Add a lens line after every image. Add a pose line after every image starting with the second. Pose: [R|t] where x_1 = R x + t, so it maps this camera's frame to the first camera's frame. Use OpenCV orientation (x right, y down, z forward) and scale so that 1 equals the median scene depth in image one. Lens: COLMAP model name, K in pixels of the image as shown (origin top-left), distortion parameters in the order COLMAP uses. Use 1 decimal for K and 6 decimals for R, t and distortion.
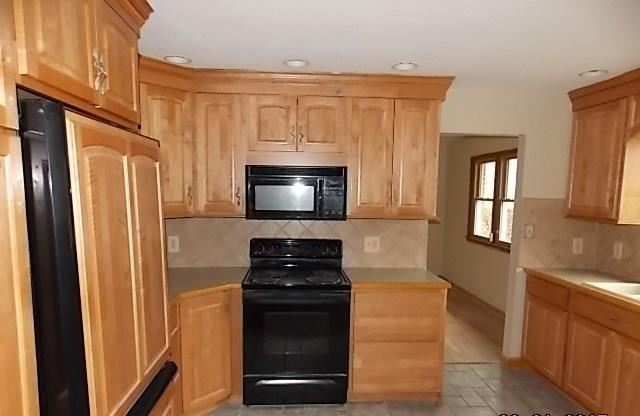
lens RADIAL K [[413.0, 0, 317.7], [0, 413.0, 234.2], [0, 0, 1]] dist [0.008554, 0.001369]
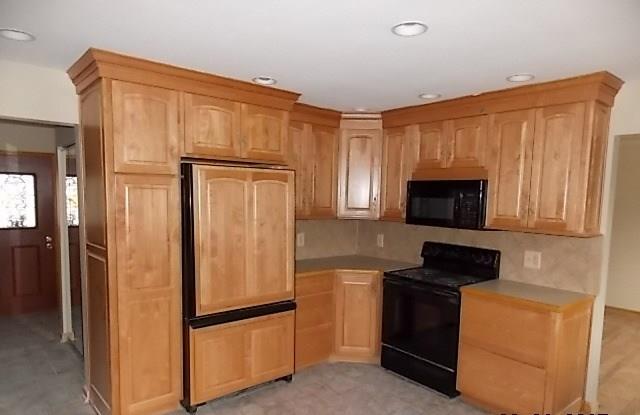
lens RADIAL K [[413.0, 0, 317.7], [0, 413.0, 233.7], [0, 0, 1]] dist [0.008554, 0.001369]
pose [[0.602412, 0.078333, -0.794332, 0.600829], [-0.101356, 0.994624, 0.021218, -0.004678], [0.791724, 0.067728, 0.607113, 0.029438]]
